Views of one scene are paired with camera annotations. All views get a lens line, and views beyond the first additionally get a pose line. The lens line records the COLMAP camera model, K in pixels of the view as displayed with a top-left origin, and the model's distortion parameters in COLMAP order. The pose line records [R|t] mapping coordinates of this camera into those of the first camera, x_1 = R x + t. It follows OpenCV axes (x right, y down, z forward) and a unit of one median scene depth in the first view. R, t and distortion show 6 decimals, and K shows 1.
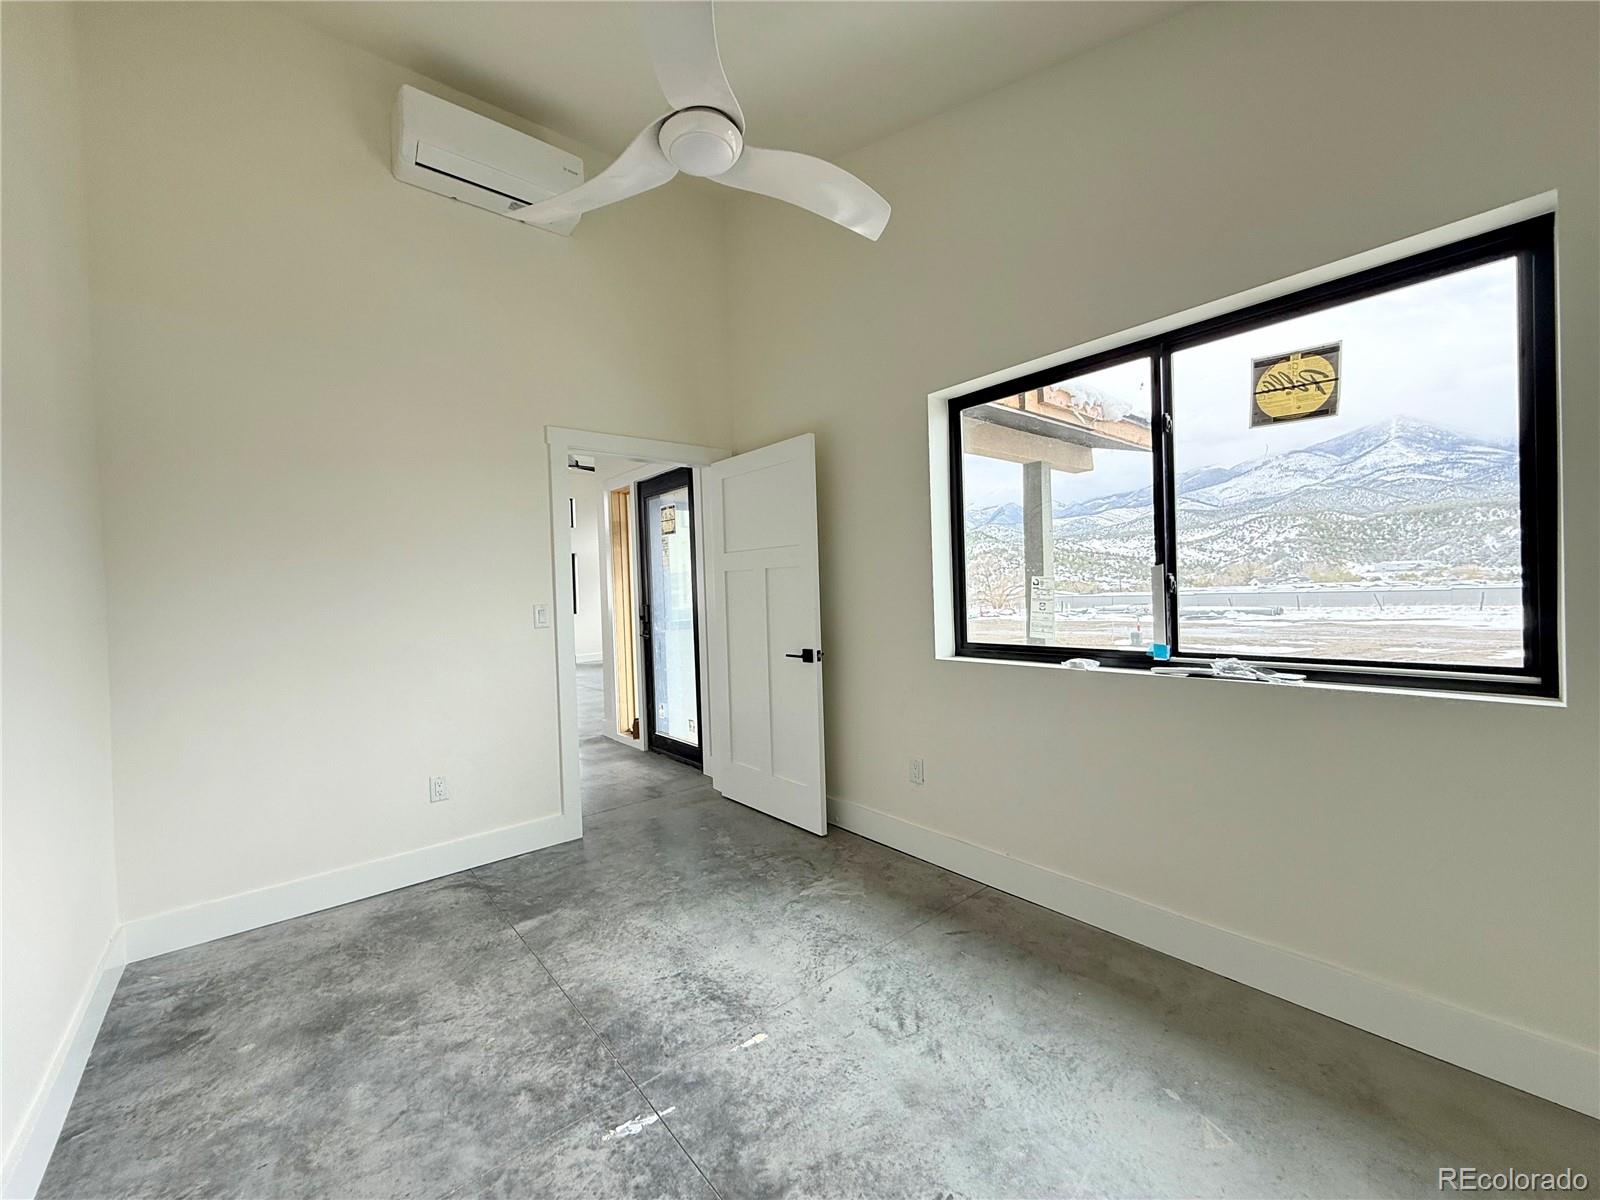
lens RADIAL K [[637.9, 0, 796.9], [0, 637.9, 600.7], [0, 0, 1]] dist [0.000754, 0.000270]
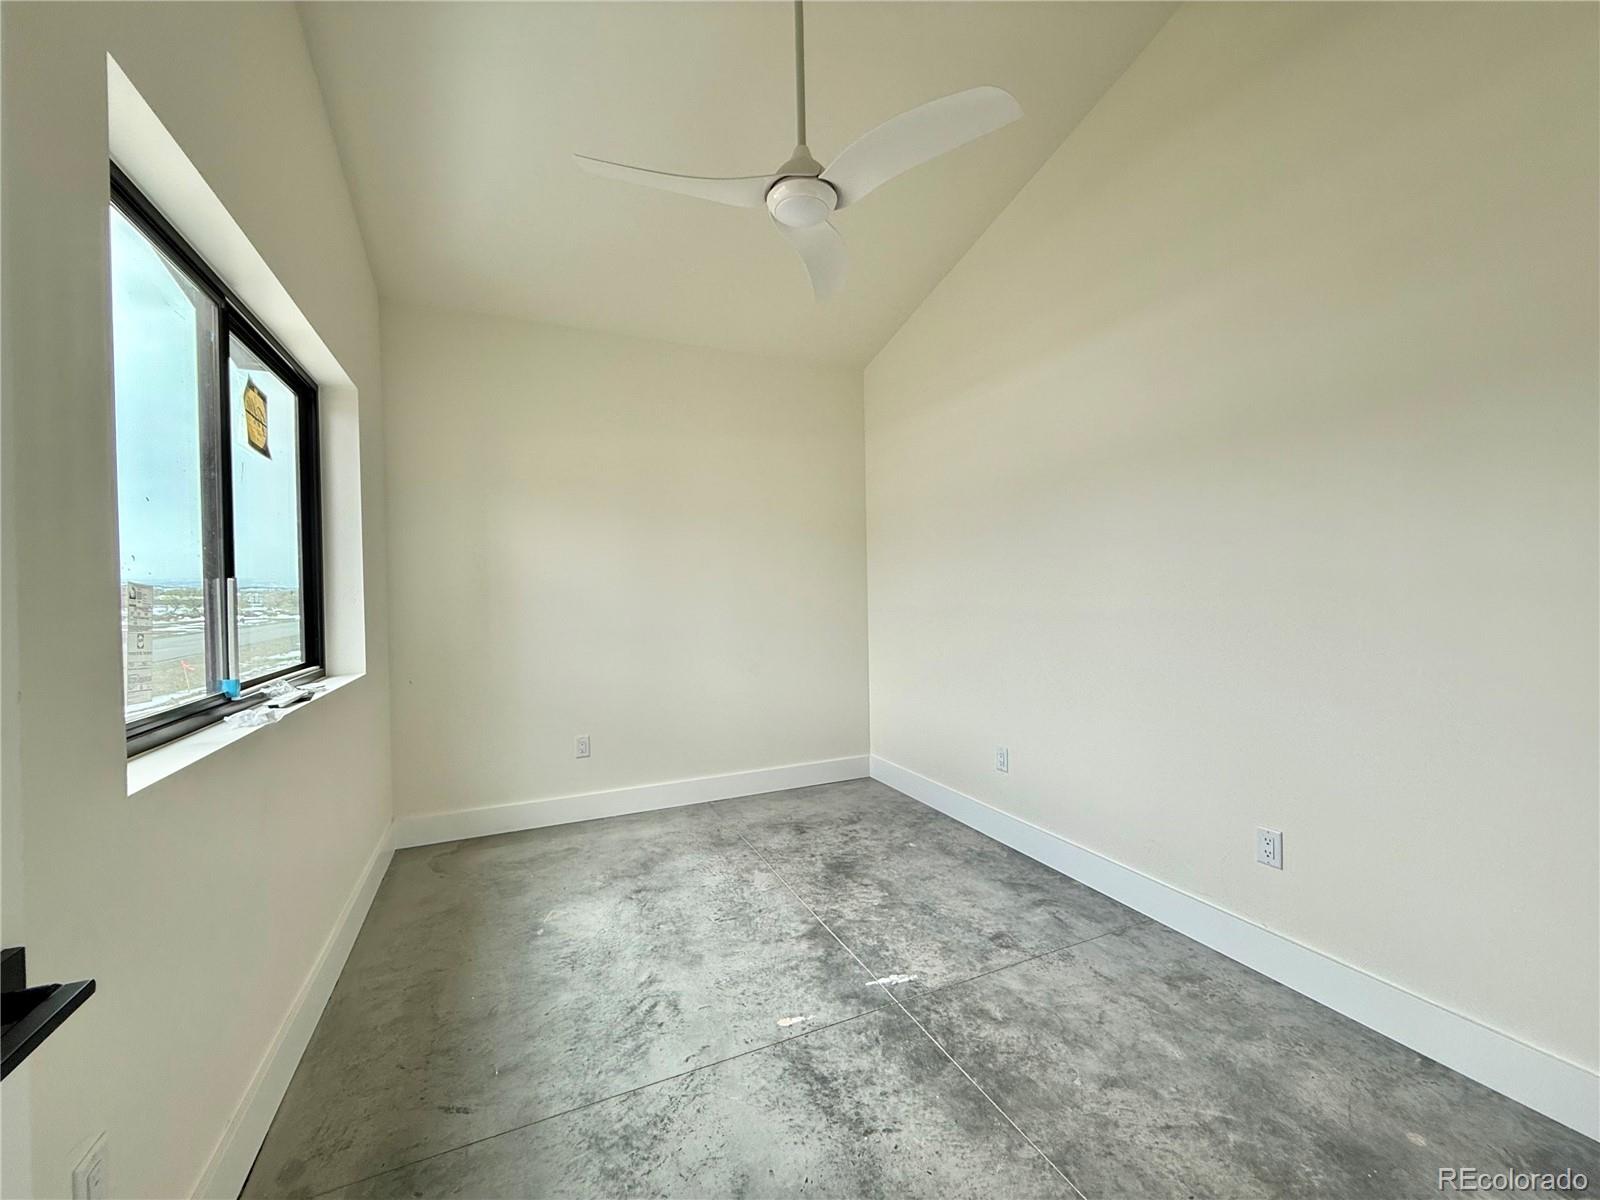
lens RADIAL K [[637.9, 0, 796.9], [0, 637.9, 600.7], [0, 0, 1]] dist [0.000754, 0.000270]
pose [[-0.962162, 0.046704, 0.268445, -0.390311], [0.053670, 0.998384, 0.018664, -0.006801], [-0.267140, 0.032365, -0.963114, 2.003461]]
